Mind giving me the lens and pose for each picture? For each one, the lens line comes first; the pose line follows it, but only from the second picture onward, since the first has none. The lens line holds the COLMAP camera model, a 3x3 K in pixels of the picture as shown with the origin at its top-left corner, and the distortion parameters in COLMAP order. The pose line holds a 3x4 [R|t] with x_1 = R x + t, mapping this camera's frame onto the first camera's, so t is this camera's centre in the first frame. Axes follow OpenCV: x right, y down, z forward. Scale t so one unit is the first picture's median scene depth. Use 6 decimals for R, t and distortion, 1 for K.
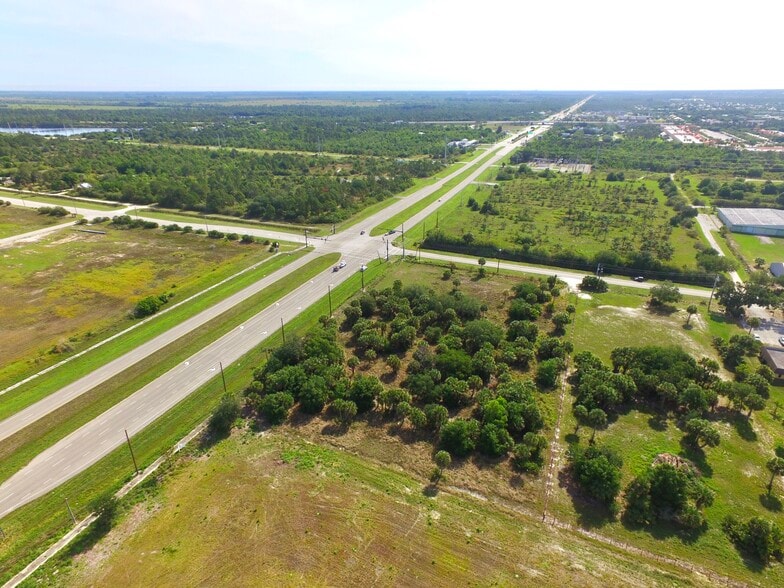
lens RADIAL K [[446.5, 0, 388.8], [0, 446.5, 312.6], [0, 0, 1]] dist [0.000615, 0.001116]
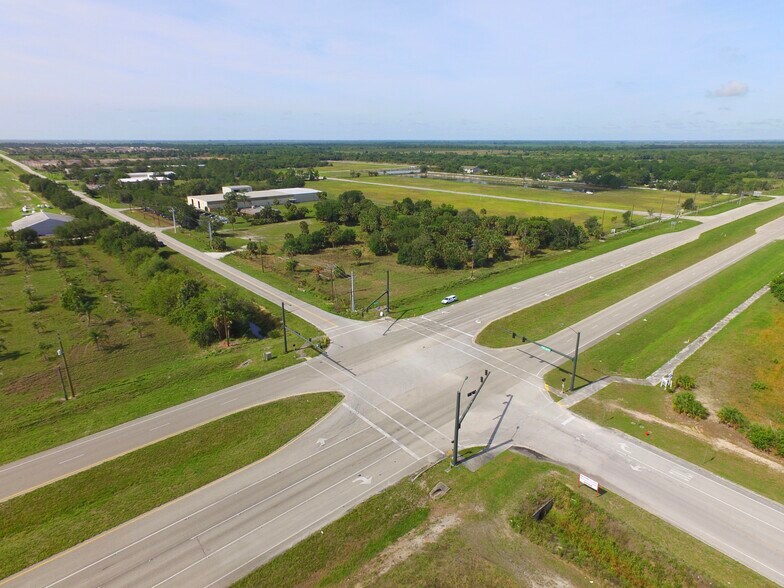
lens RADIAL K [[459.6, 0, 392.0], [0, 459.6, 294.0], [0, 0, 1]] dist [-0.004426, 0.013161]
pose [[-0.905635, -0.133497, 0.402497, -0.223381], [0.192665, 0.716005, 0.670983, -0.507018], [-0.377764, 0.685212, -0.622719, 1.406423]]
